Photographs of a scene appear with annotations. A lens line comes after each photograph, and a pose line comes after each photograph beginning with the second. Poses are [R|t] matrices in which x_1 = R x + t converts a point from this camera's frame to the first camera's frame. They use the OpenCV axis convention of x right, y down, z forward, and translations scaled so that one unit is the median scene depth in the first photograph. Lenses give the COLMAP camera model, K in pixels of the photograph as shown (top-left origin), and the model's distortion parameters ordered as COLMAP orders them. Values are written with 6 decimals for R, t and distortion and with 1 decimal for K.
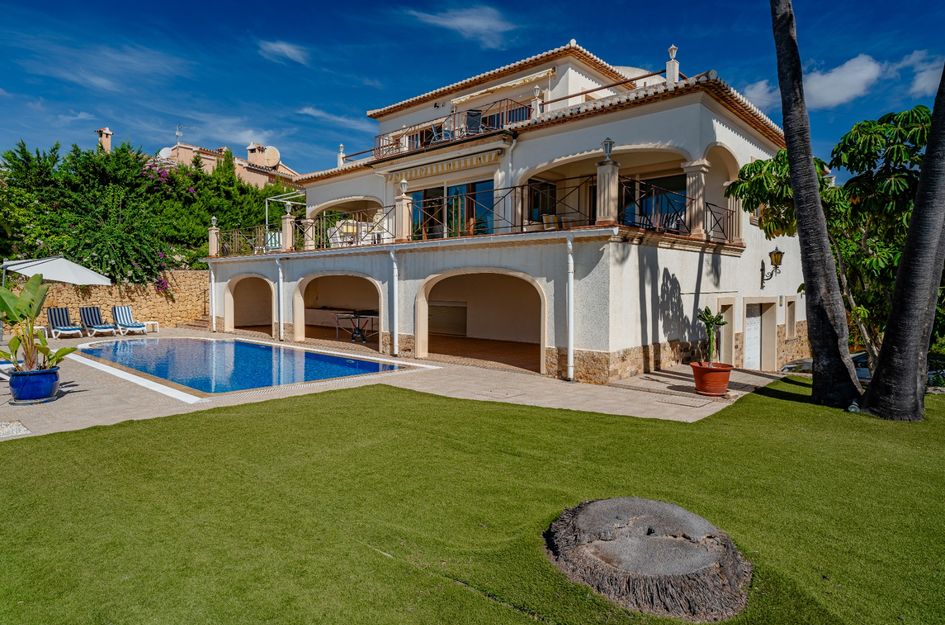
lens RADIAL K [[545.1, 0, 472.5], [0, 545.1, 312.5], [0, 0, 1]] dist [0.001316, 0.000598]
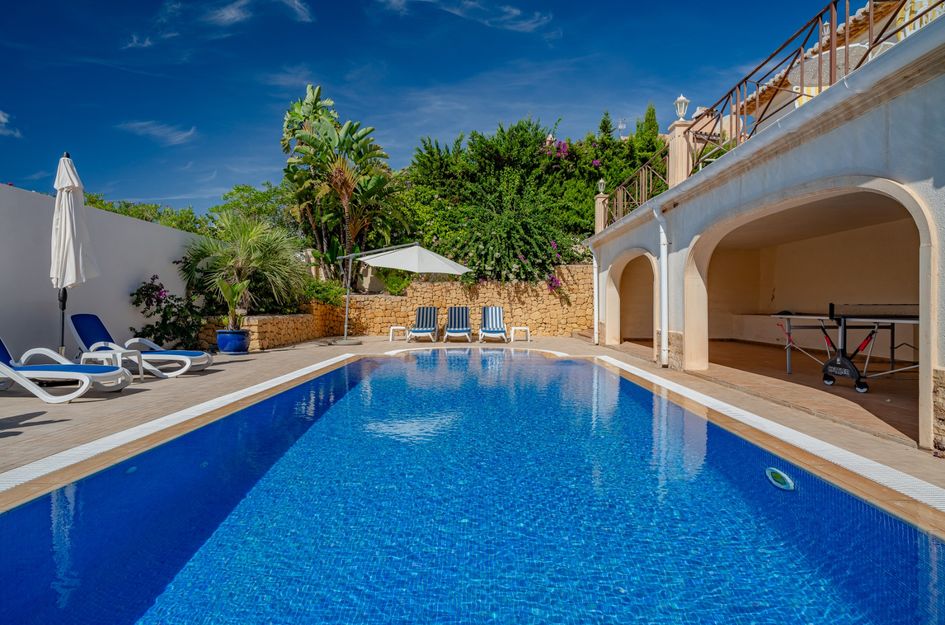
lens RADIAL K [[493.0, 0, 472.5], [0, 493.0, 312.5], [0, 0, 1]] dist [-0.000403, 0.001076]
pose [[0.627503, 0.002304, -0.778611, -0.083265], [-0.033436, 0.999153, -0.023990, 0.014457], [0.777896, 0.041088, 0.627048, 0.466970]]
